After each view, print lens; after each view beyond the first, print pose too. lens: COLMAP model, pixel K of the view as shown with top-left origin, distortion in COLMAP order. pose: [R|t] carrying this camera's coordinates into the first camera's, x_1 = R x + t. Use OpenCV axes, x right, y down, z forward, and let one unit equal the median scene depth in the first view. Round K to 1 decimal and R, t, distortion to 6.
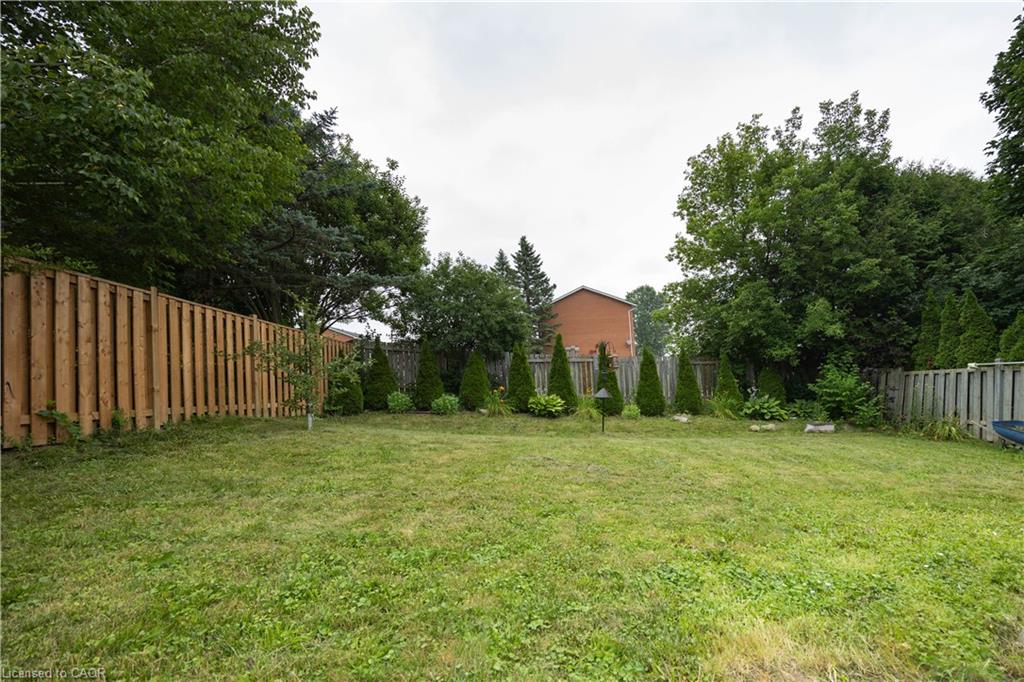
lens RADIAL K [[427.3, 0, 567.0], [0, 427.3, 374.9], [0, 0, 1]] dist [-0.001940, -0.000429]
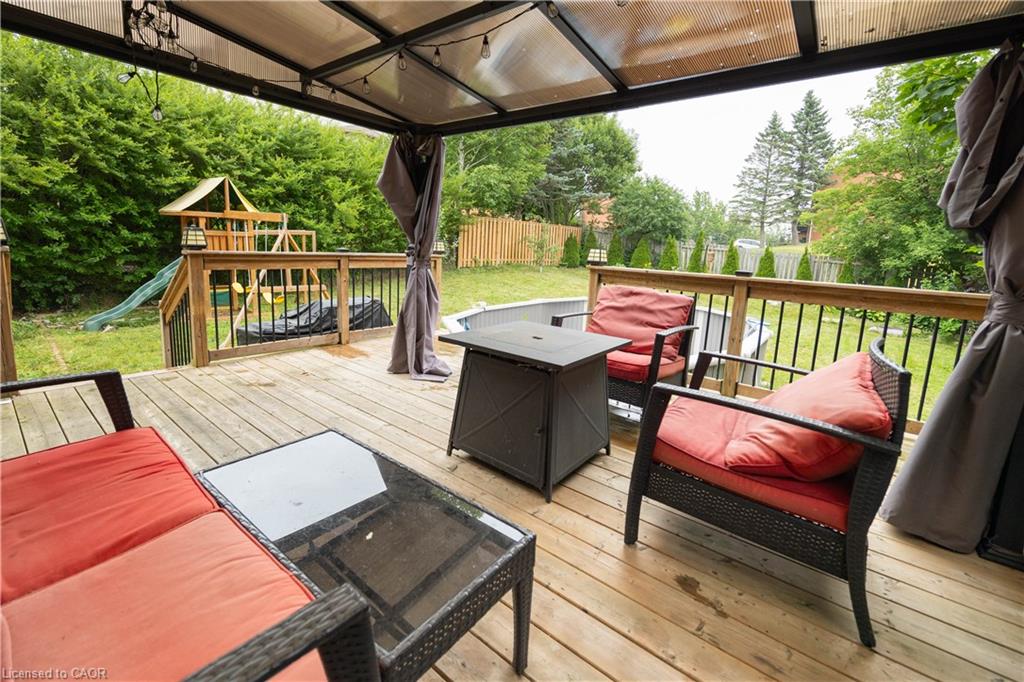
lens RADIAL K [[436.1, 0, 499.4], [0, 436.1, 306.9], [0, 0, 1]] dist [-0.000174, -0.000356]
pose [[0.701575, 0.194414, -0.685563, 0.624516], [-0.066693, 0.975755, 0.208456, -0.118240], [0.709468, -0.100525, 0.697531, -0.596906]]
